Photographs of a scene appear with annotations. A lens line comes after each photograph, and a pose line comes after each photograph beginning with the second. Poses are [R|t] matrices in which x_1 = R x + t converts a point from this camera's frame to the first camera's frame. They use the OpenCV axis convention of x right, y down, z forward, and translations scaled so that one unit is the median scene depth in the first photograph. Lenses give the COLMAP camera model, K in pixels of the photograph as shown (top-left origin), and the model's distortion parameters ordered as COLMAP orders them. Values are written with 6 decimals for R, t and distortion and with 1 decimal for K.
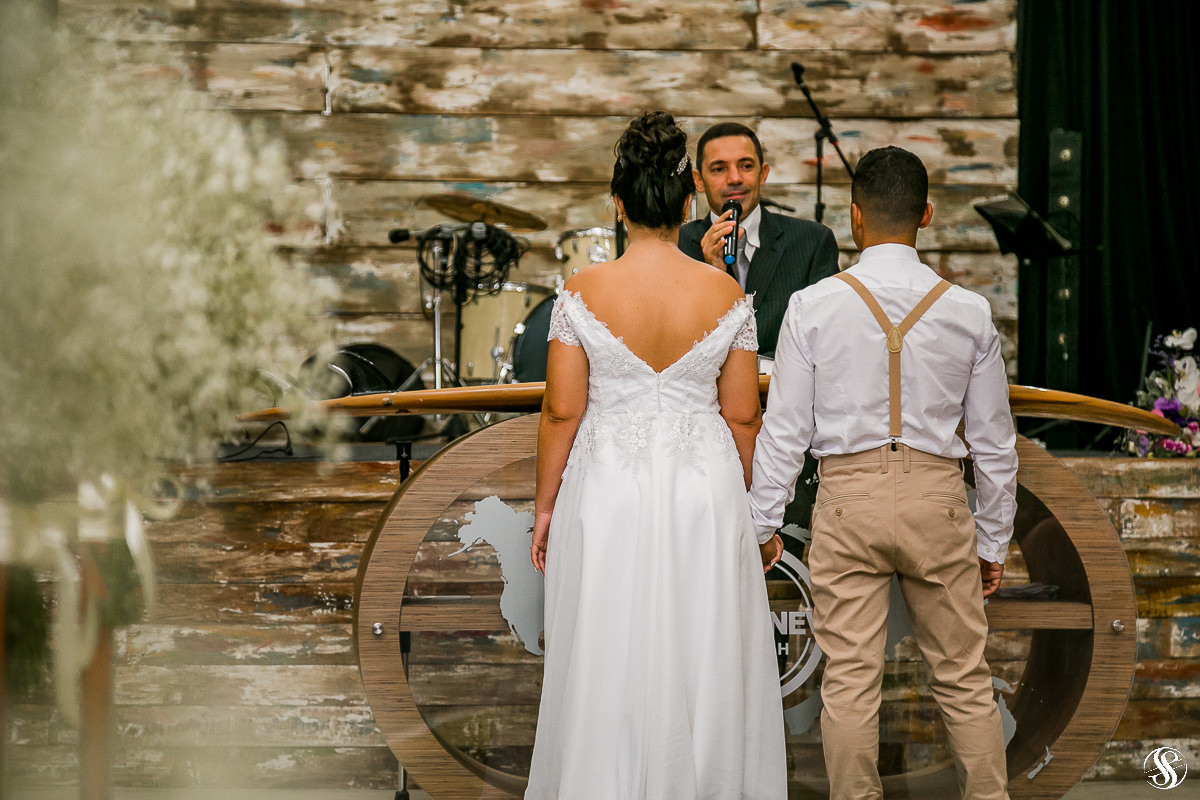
lens RADIAL K [[3314.6, 0, 602.6], [0, 3314.6, 399.6], [0, 0, 1]] dist [0.607715, 0.000000]
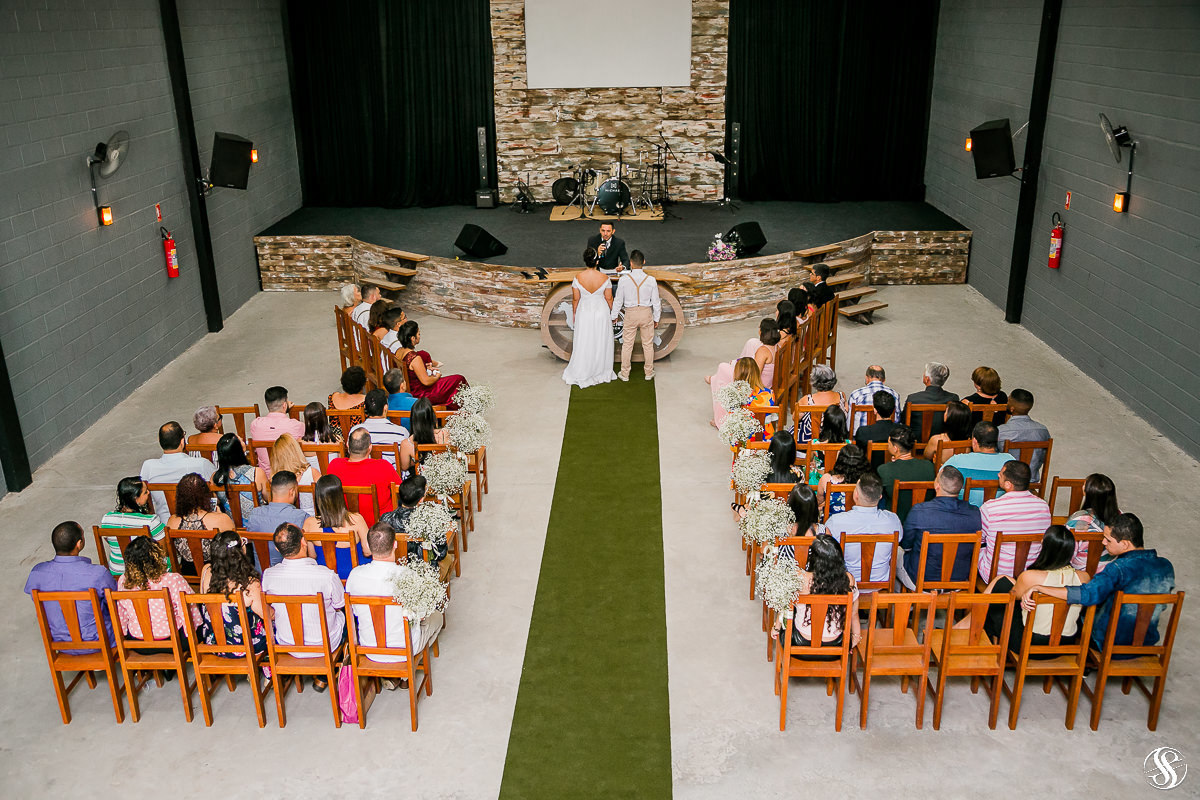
lens RADIAL K [[982.4, 0, 600.4], [0, 982.4, 400.0], [0, 0, 1]] dist [-0.007230, -0.000851]
pose [[0.996688, 0.013799, -0.080138, 0.073404], [0.013975, 0.941771, 0.335965, -0.168501], [0.080107, -0.335972, 0.938459, -0.259542]]
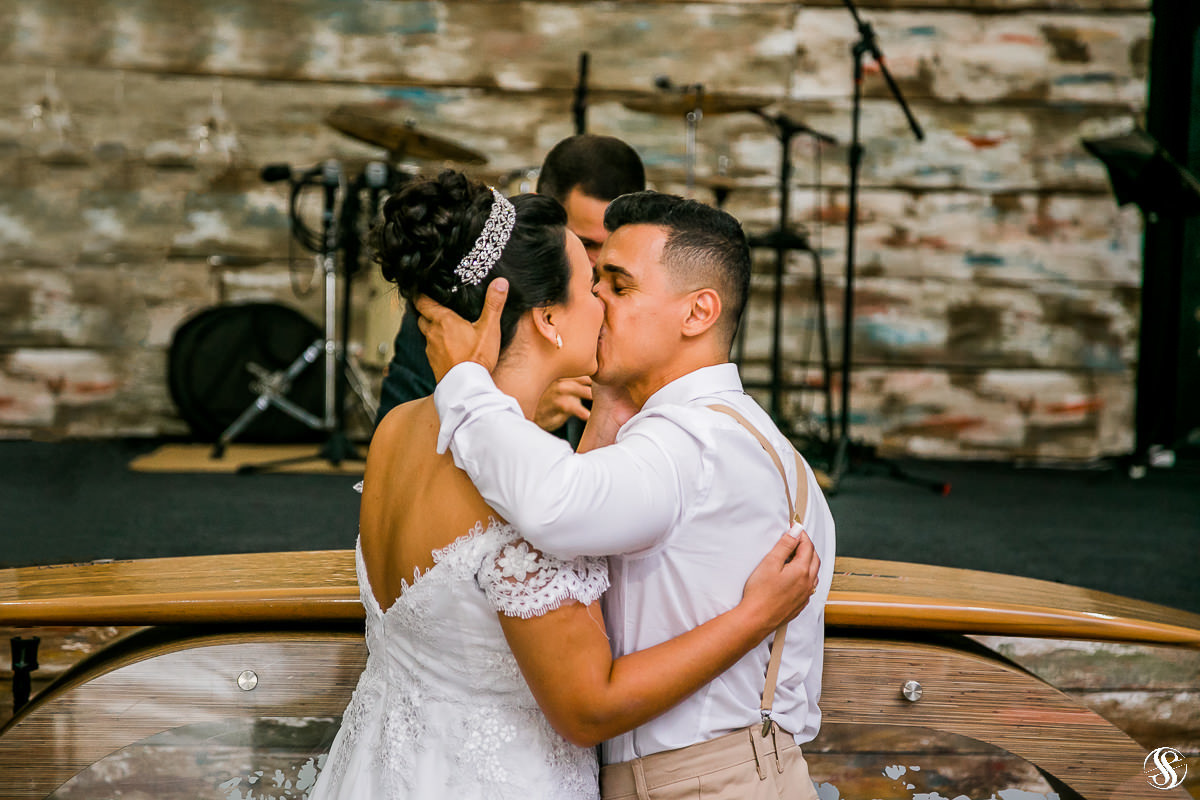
lens RADIAL K [[3607.4, 0, 599.9], [0, 3607.4, 401.9], [0, 0, 1]] dist [0.732739, 0.000000]
pose [[0.999282, 0.023134, -0.030013, 0.029399], [-0.021930, 0.998966, 0.039819, -0.028291], [0.030903, -0.039132, 0.998756, 0.184082]]
